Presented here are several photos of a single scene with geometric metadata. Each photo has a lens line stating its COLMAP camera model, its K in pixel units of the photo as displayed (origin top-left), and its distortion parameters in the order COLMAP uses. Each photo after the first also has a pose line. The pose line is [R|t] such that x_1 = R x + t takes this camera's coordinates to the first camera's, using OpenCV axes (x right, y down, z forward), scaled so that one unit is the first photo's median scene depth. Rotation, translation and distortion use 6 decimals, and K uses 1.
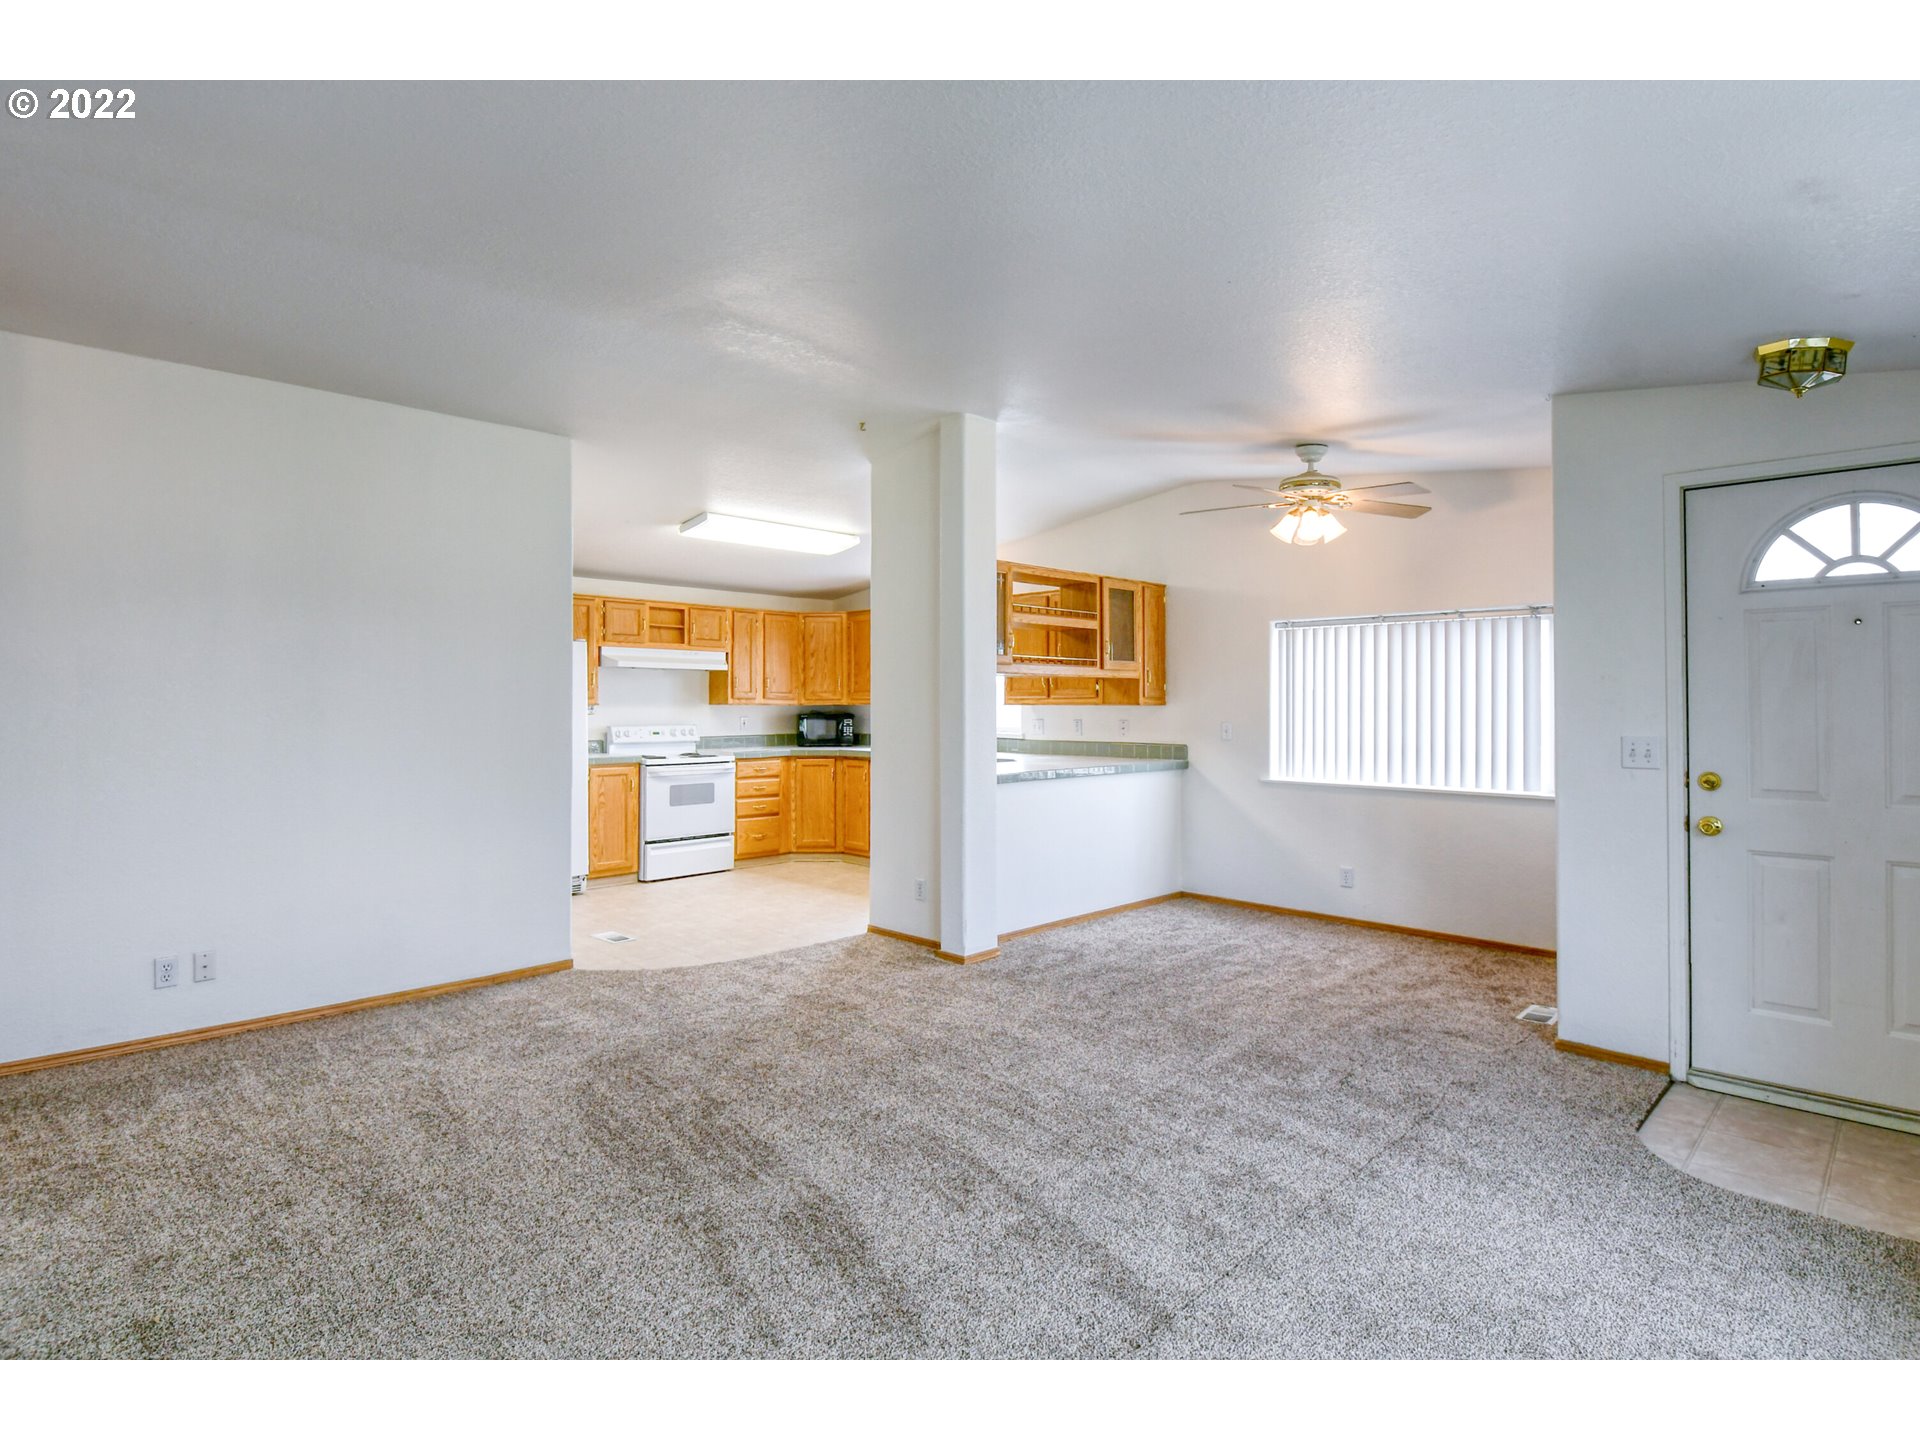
lens RADIAL K [[979.3, 0, 960.0], [0, 979.3, 720.0], [0, 0, 1]] dist [-0.026779, -0.000704]
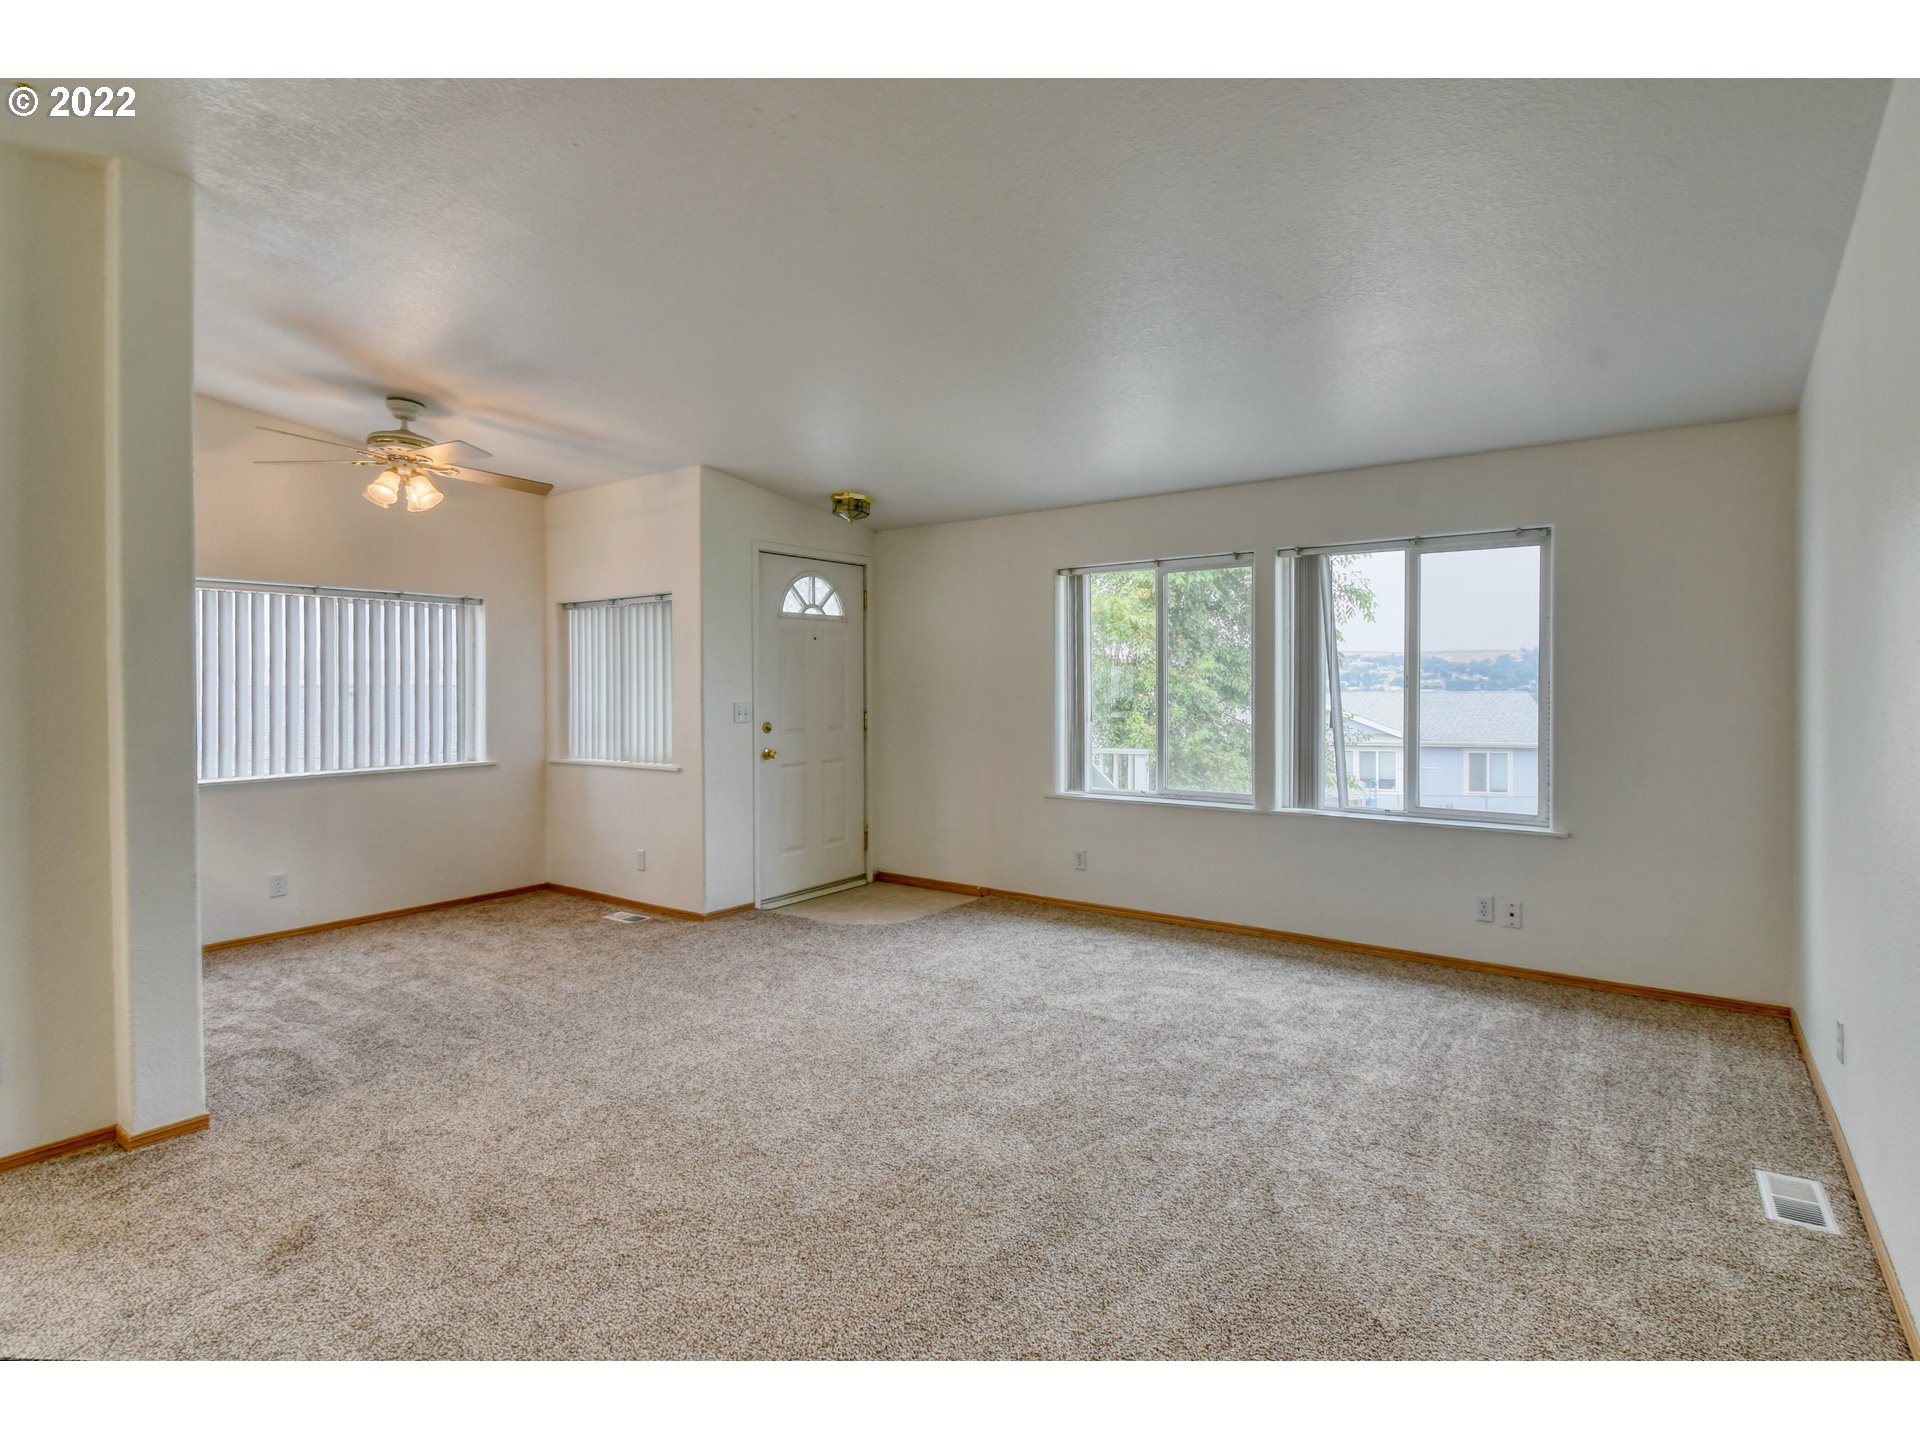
lens RADIAL K [[944.4, 0, 960.0], [0, 944.4, 720.0], [0, 0, 1]] dist [-0.024942, -0.000527]
pose [[-0.177126, -0.035709, 0.983540, -0.605087], [0.022091, 0.998946, 0.040246, -0.005258], [-0.983940, 0.028856, -0.176150, 0.640516]]
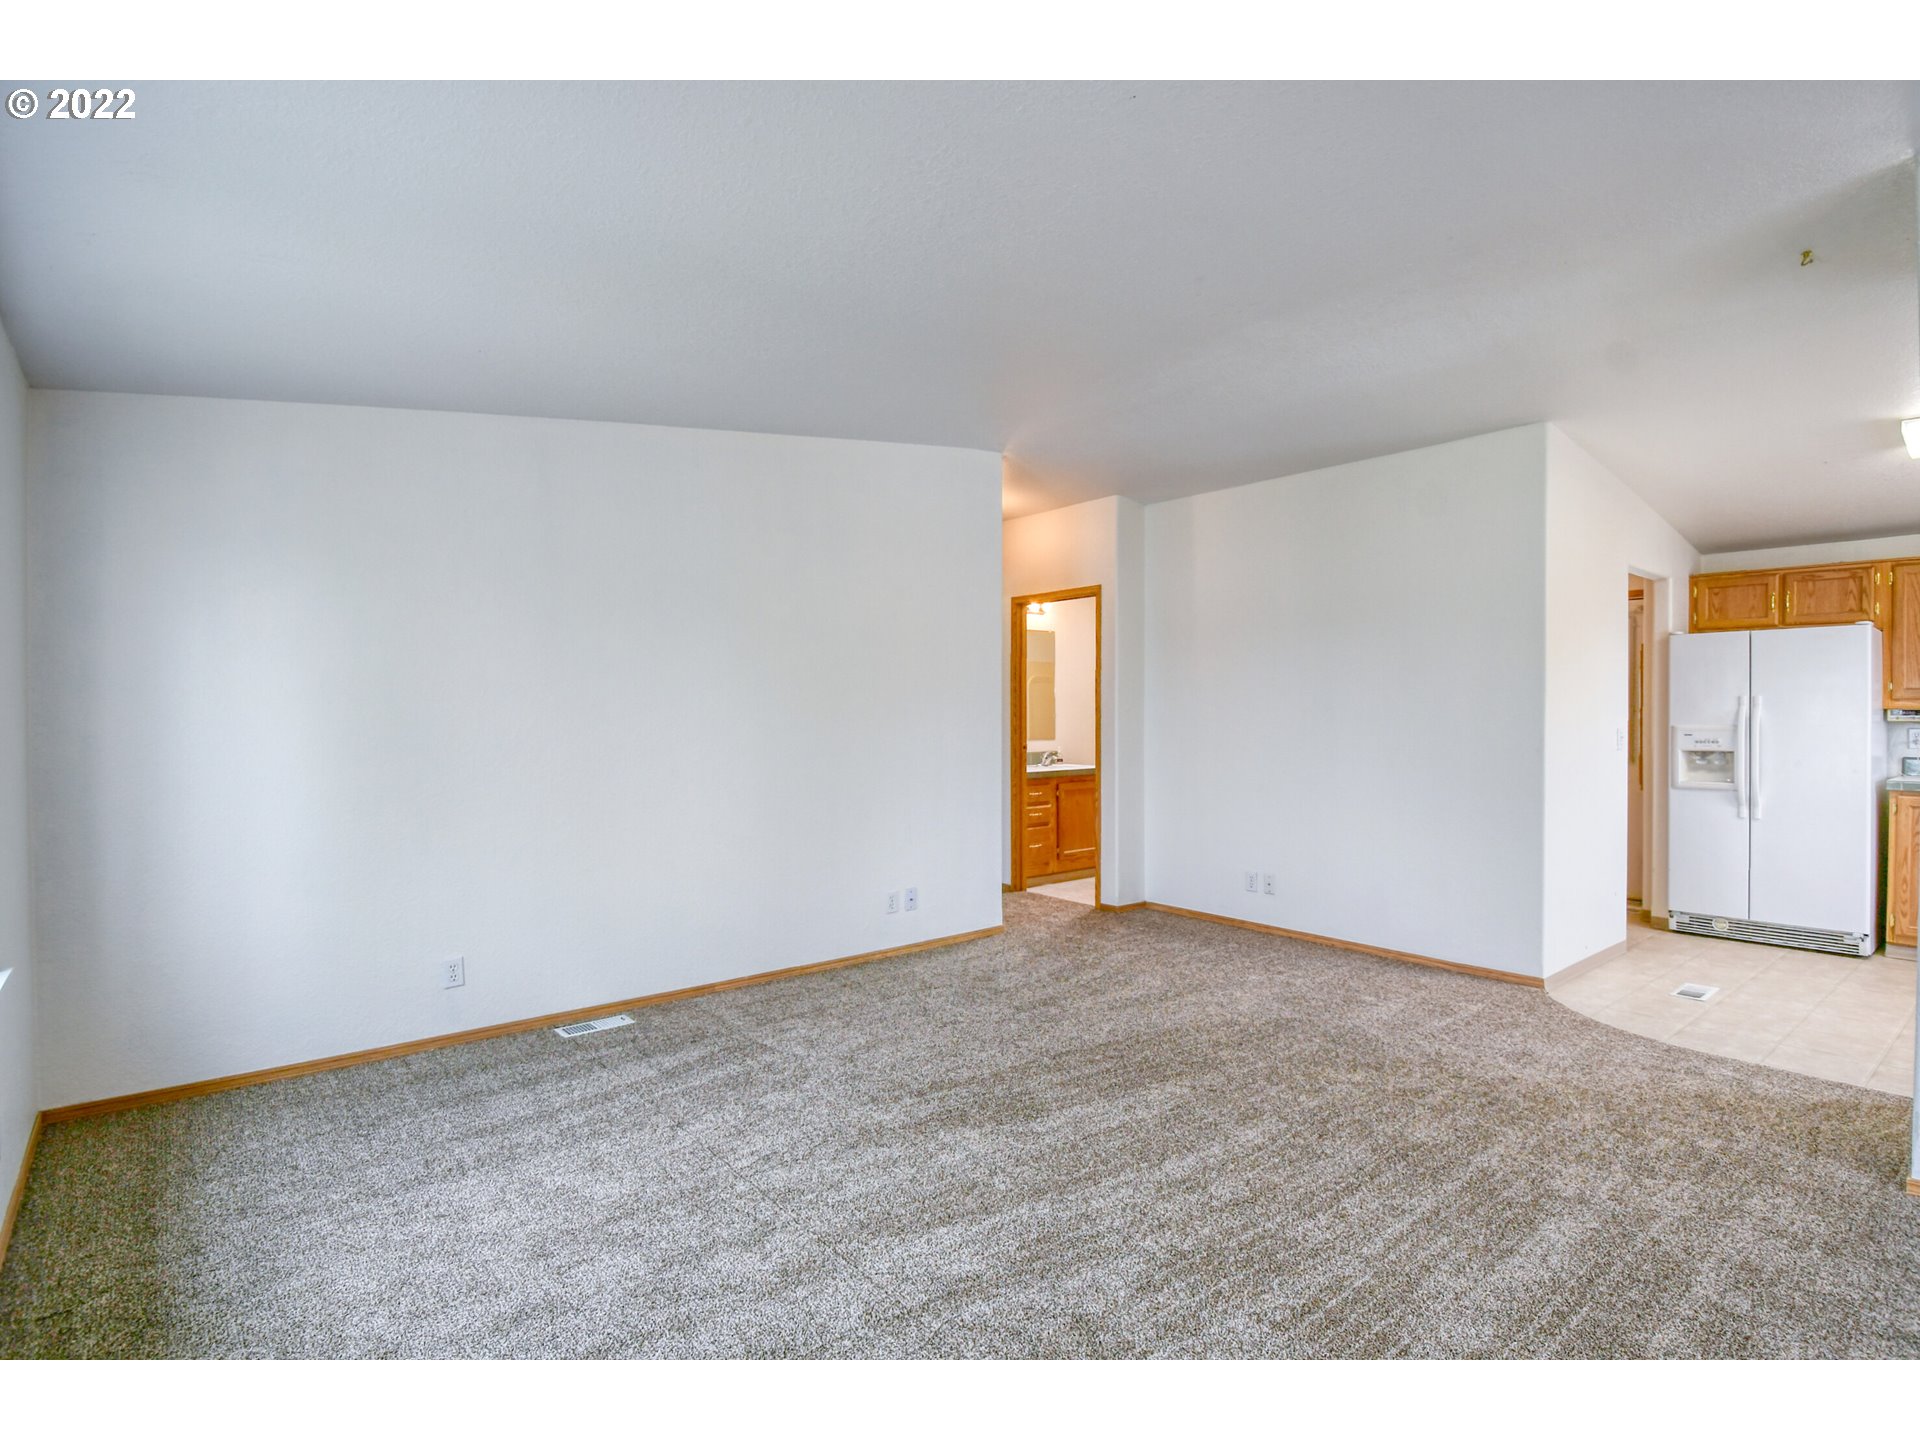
lens RADIAL K [[944.4, 0, 960.0], [0, 944.4, 720.0], [0, 0, 1]] dist [-0.024942, -0.000527]
pose [[-0.109266, 0.012653, -0.993932, 0.543365], [-0.016953, 0.999750, 0.014590, -0.006497], [0.993868, 0.018445, -0.109025, 0.532484]]
